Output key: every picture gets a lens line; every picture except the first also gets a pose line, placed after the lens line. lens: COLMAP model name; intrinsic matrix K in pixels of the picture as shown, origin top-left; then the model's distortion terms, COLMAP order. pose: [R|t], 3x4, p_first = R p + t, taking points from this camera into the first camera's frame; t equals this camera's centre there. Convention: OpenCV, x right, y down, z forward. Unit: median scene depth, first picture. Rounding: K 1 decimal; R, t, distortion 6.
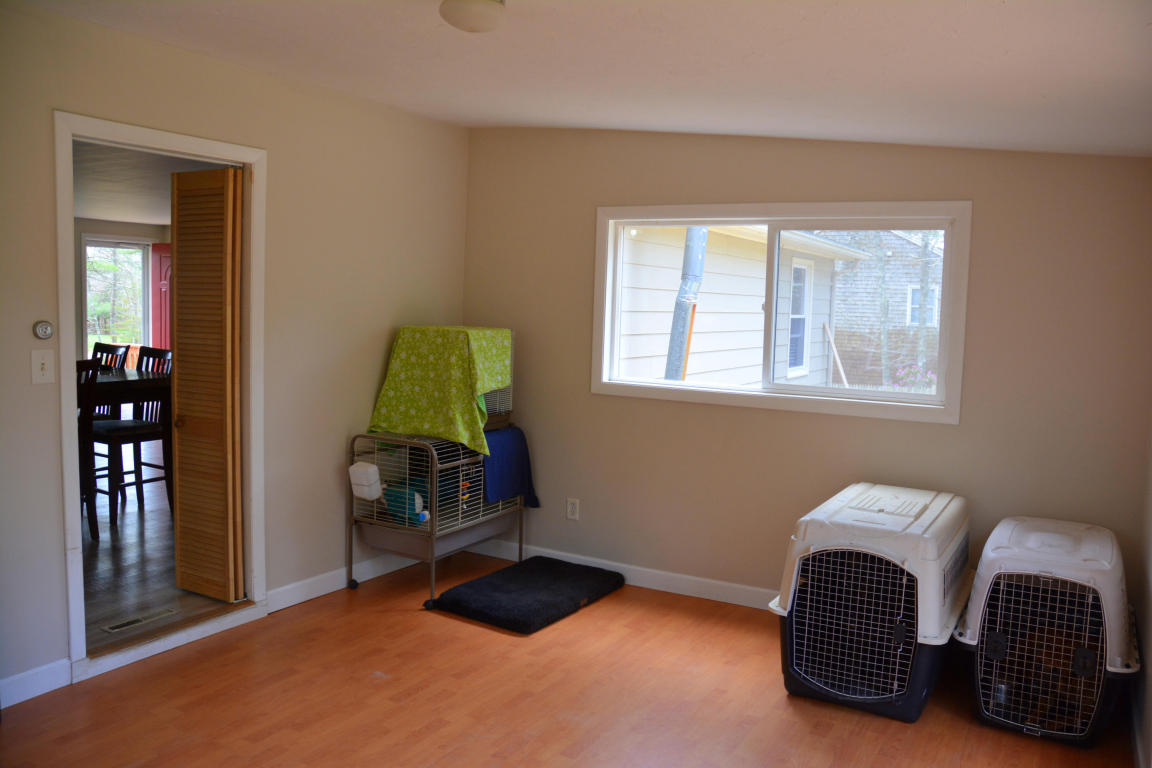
lens RADIAL K [[894.3, 0, 576.0], [0, 894.3, 384.0], [0, 0, 1]] dist [-0.168075, 0.176359]
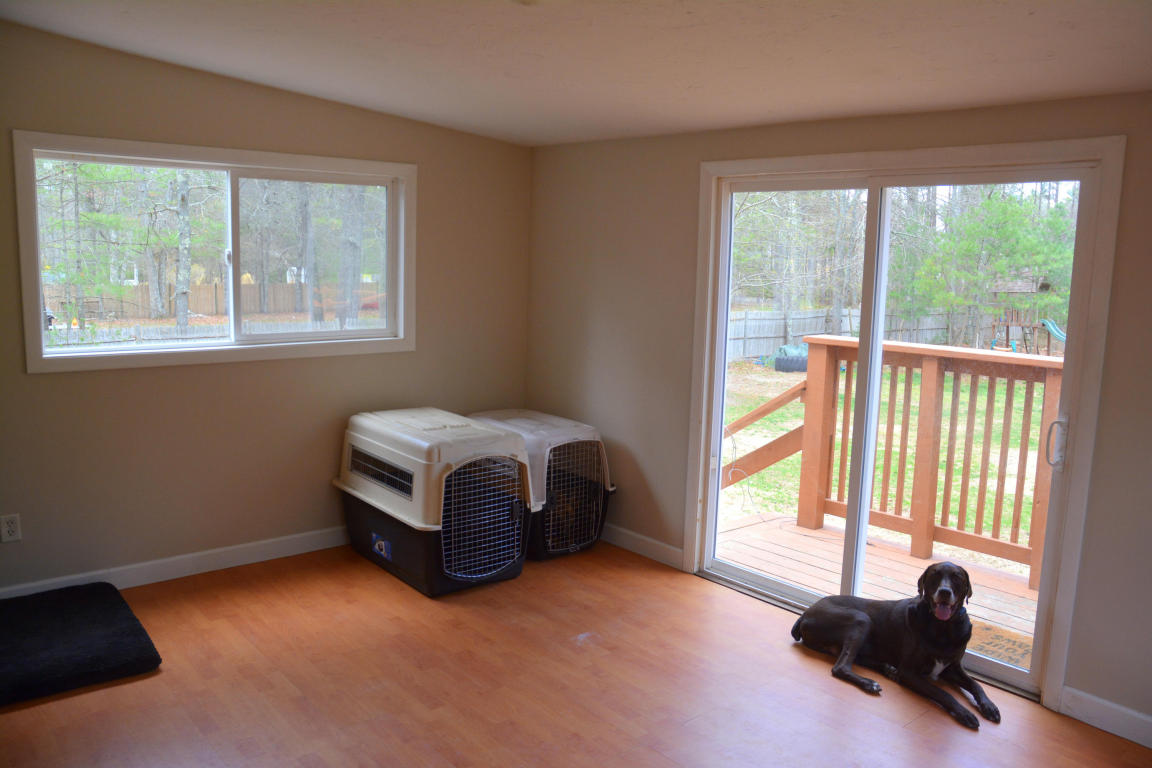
lens RADIAL K [[894.3, 0, 576.0], [0, 894.3, 384.0], [0, 0, 1]] dist [-0.168075, 0.176359]
pose [[0.345858, -0.153295, 0.925680, -0.602976], [0.075110, 0.987921, 0.135540, -0.055317], [-0.935276, 0.022650, 0.353194, 0.338640]]
